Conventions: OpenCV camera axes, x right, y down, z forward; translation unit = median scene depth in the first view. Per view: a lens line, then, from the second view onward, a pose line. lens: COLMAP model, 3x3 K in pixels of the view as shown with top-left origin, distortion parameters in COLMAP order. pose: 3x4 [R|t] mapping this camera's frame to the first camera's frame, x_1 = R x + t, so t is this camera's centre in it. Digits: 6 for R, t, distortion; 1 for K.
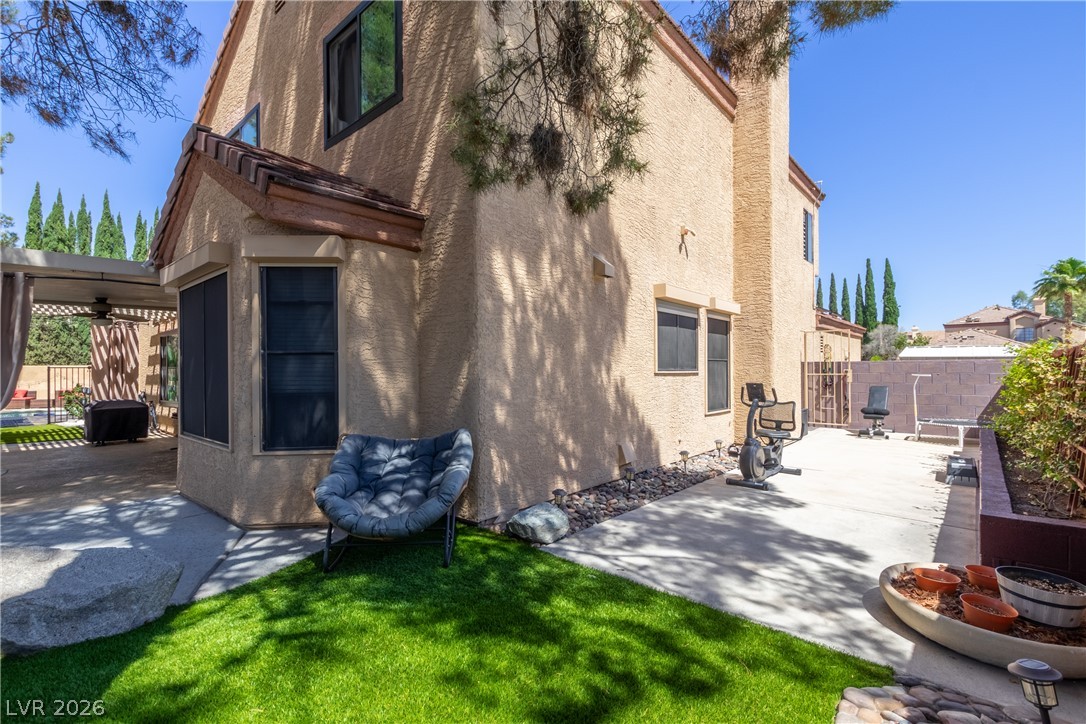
lens RADIAL K [[503.7, 0, 540.6], [0, 503.7, 359.5], [0, 0, 1]] dist [0.004638, -0.002125]
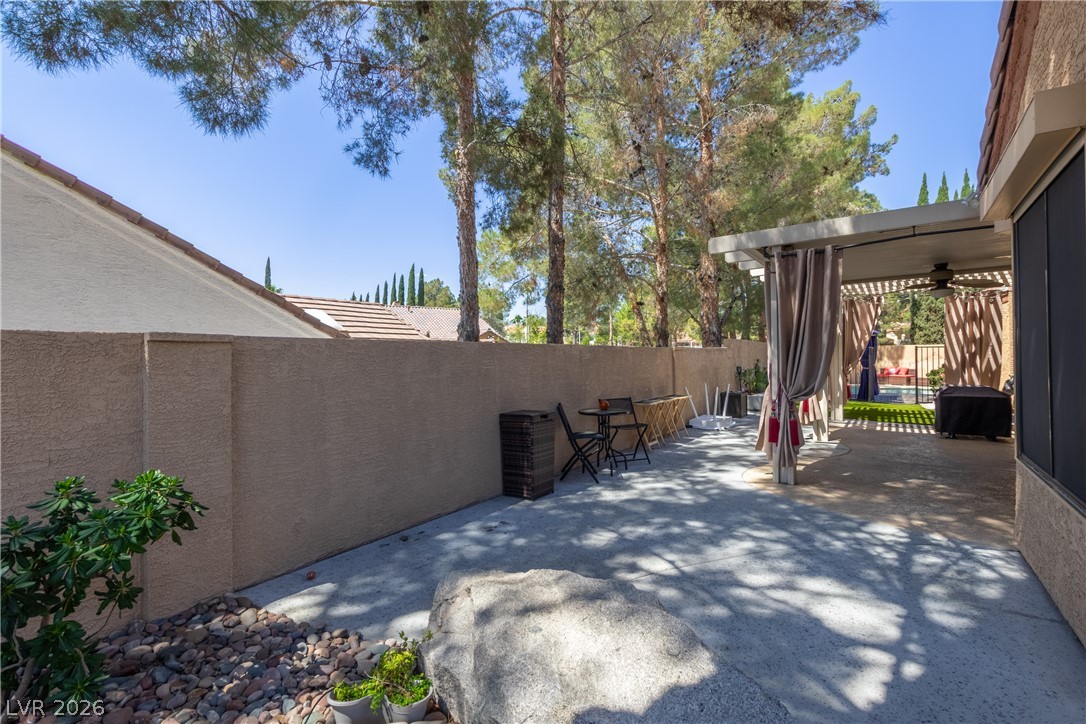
lens RADIAL K [[503.7, 0, 530.5], [0, 503.7, 351.0], [0, 0, 1]] dist [0.004638, -0.002125]
pose [[0.107175, 0.002925, -0.994236, -0.084526], [0.022898, 0.999723, 0.005409, 0.001005], [0.993976, -0.023346, 0.107079, 0.175090]]
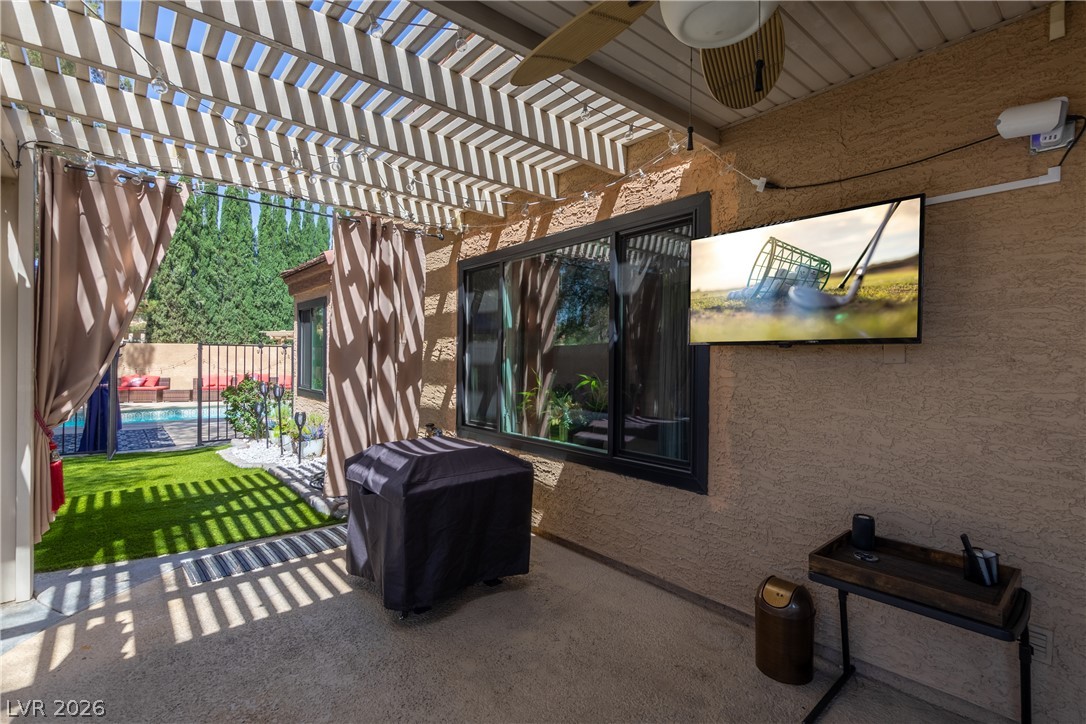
lens RADIAL K [[503.7, 0, 537.1], [0, 503.7, 361.2], [0, 0, 1]] dist [0.004638, -0.002125]
pose [[0.989634, 0.024861, -0.141441, -0.666426], [-0.021952, 0.999515, 0.022090, 0.018422], [0.141921, -0.018756, 0.989700, 0.635160]]
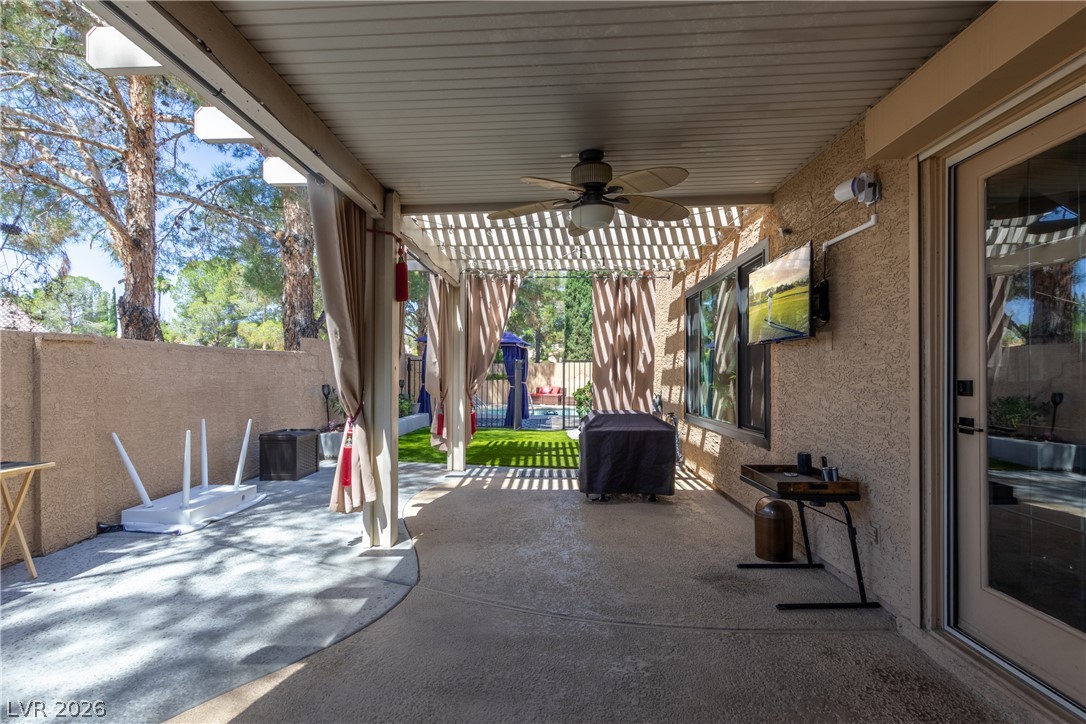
lens RADIAL K [[503.7, 0, 551.3], [0, 503.7, 381.9], [0, 0, 1]] dist [0.004638, -0.002125]
pose [[0.661240, 0.023356, -0.749810, -0.453651], [0.003840, 0.999397, 0.034517, 0.027476], [0.750164, -0.025703, 0.660752, 0.544357]]
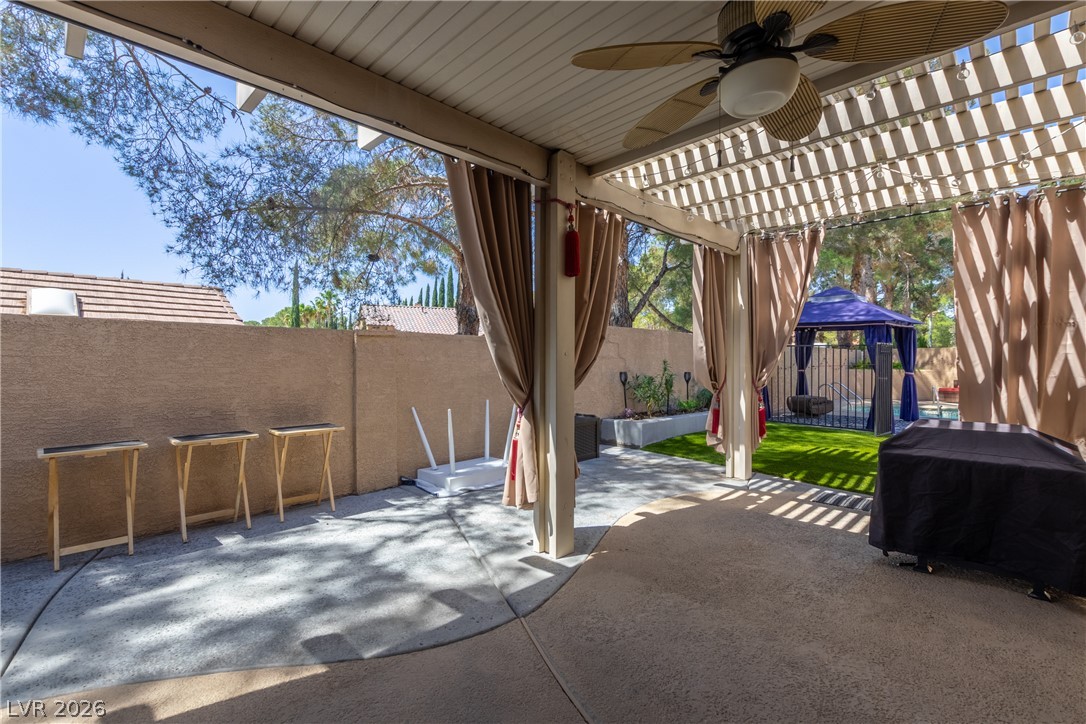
lens RADIAL K [[503.7, 0, 528.2], [0, 503.7, 368.4], [0, 0, 1]] dist [0.004638, -0.002125]
pose [[-0.028281, 0.027175, -0.999231, -0.479710], [0.013871, 0.999545, 0.026791, 0.029320], [0.999504, -0.013103, -0.028645, 0.664807]]
